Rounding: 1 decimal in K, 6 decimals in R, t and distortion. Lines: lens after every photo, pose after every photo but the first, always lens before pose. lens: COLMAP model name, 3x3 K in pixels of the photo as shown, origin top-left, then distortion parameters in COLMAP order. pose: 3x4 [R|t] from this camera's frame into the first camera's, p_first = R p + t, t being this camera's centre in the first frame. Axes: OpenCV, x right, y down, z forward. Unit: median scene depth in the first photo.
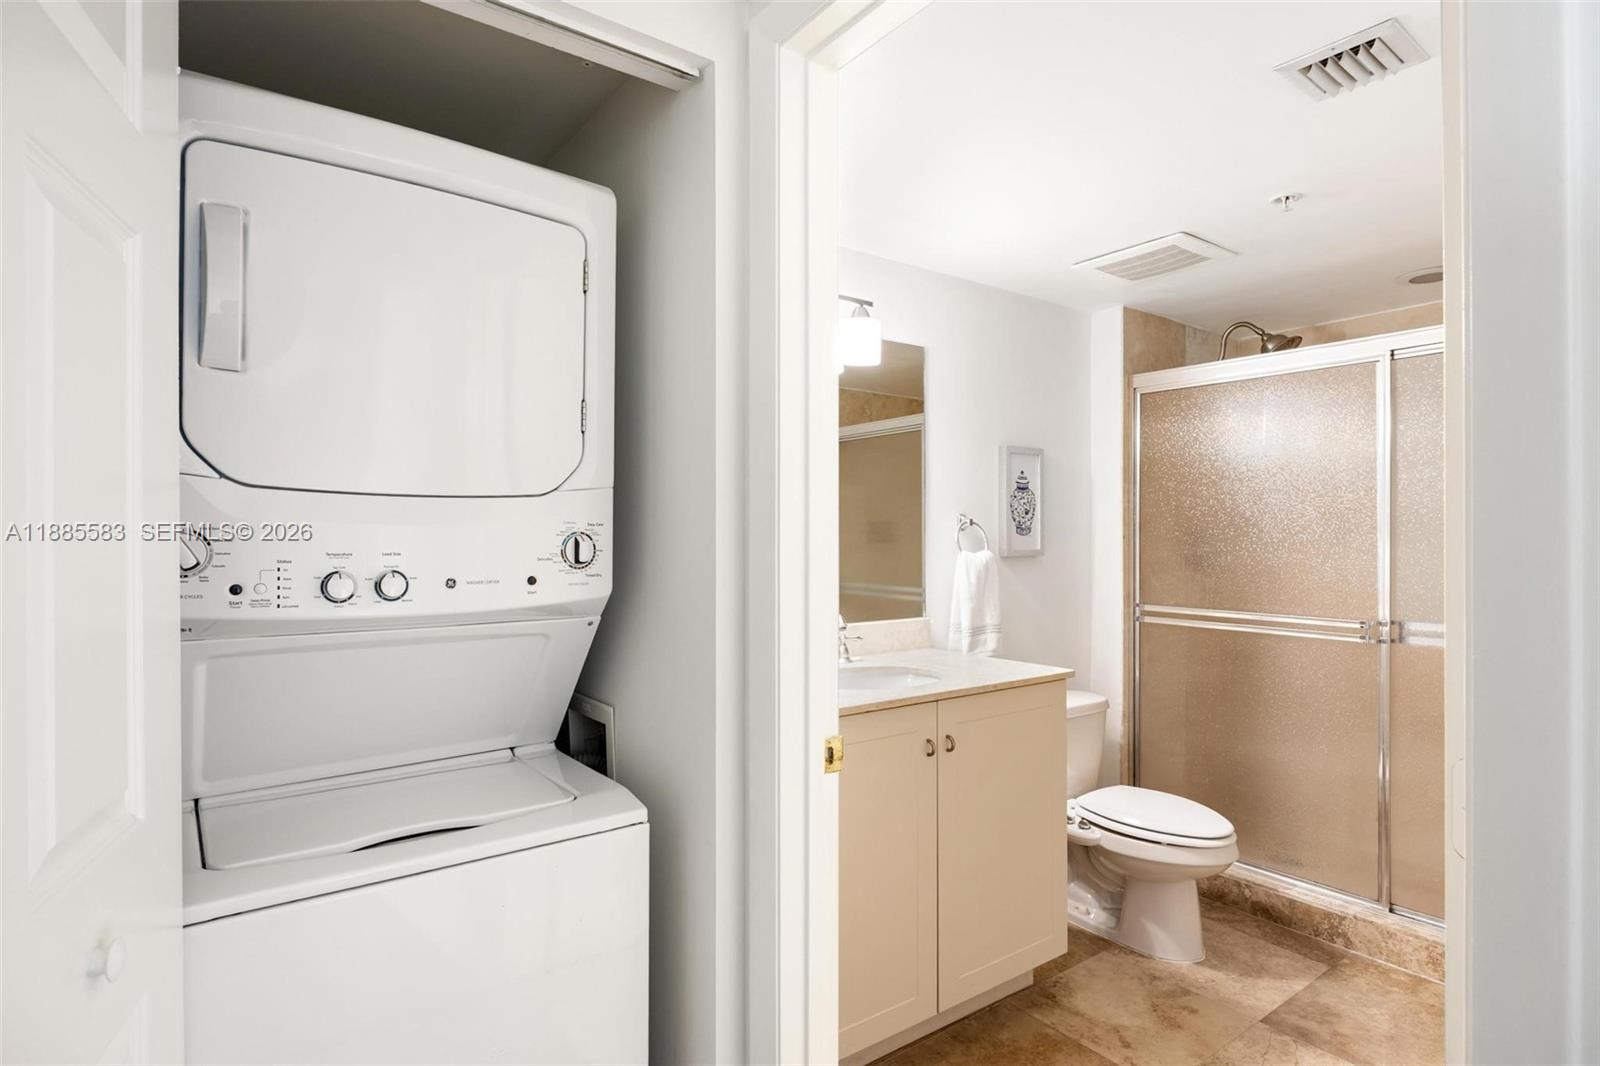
lens RADIAL K [[846.7, 0, 801.7], [0, 846.7, 537.2], [0, 0, 1]] dist [0.001823, -0.003494]
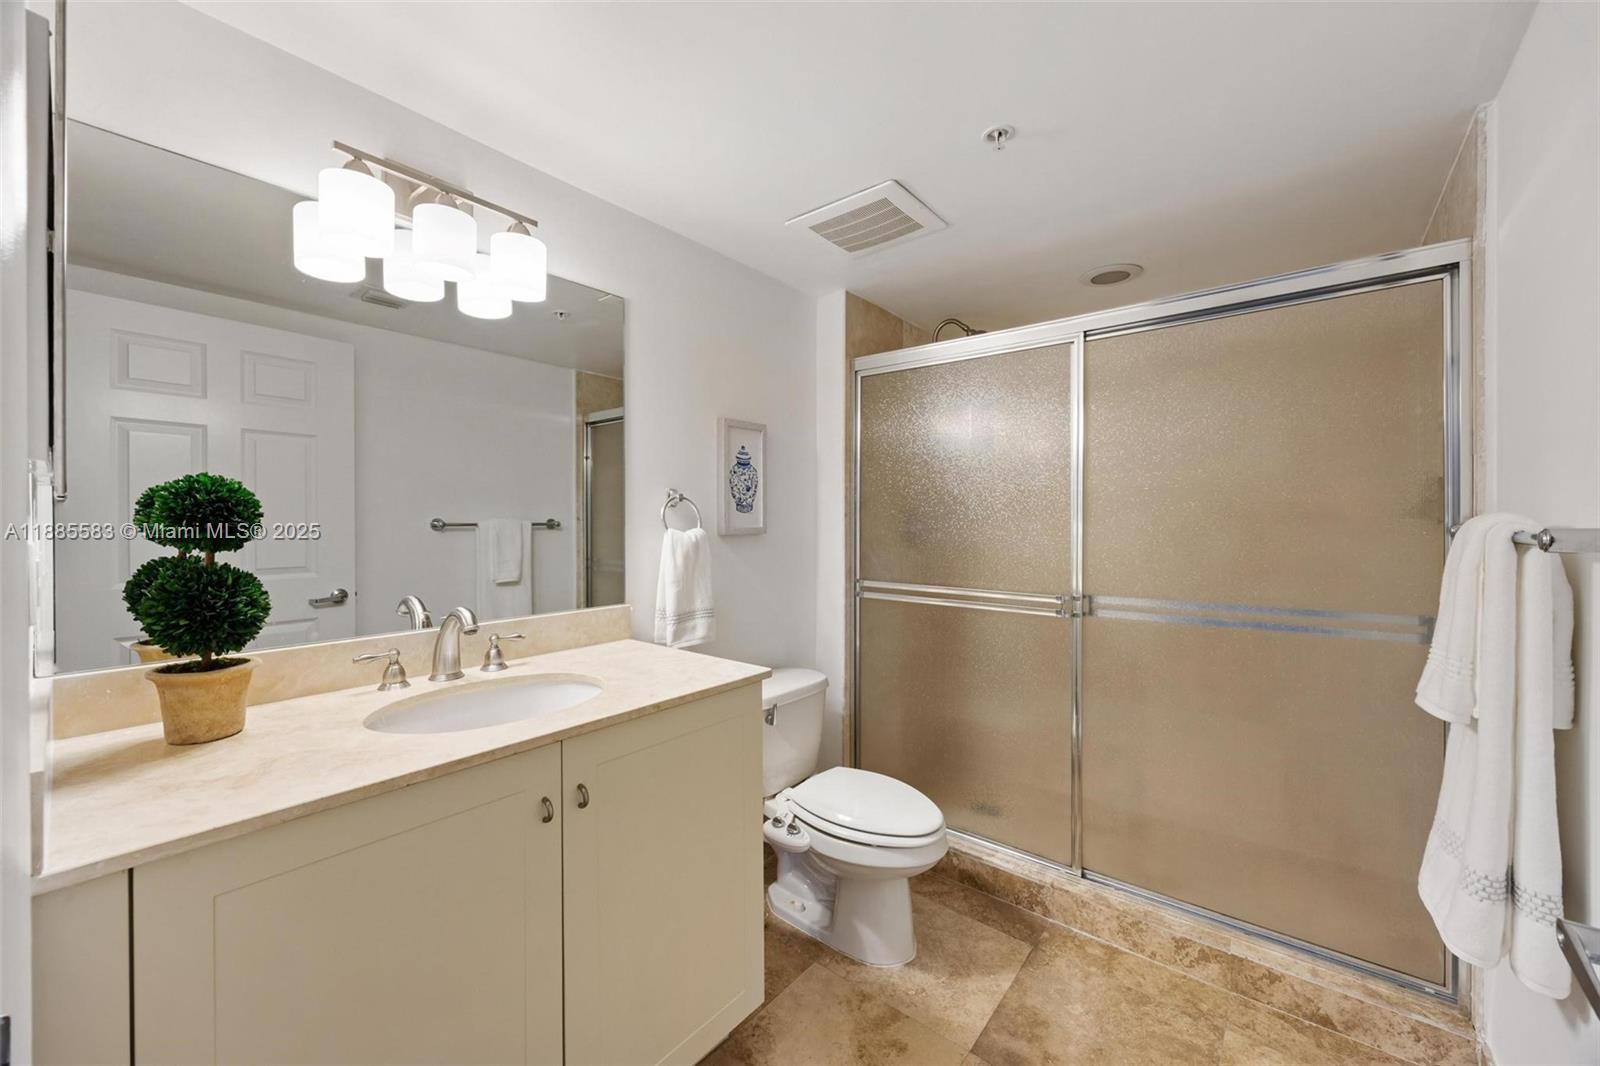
lens RADIAL K [[615.0, 0, 800.1], [0, 615.0, 526.7], [0, 0, 1]] dist [0.006886, -0.000298]
pose [[0.969858, -0.002663, 0.243655, 0.166946], [0.000397, 0.999956, 0.009351, 0.008044], [-0.243669, -0.008972, 0.969817, 0.332583]]
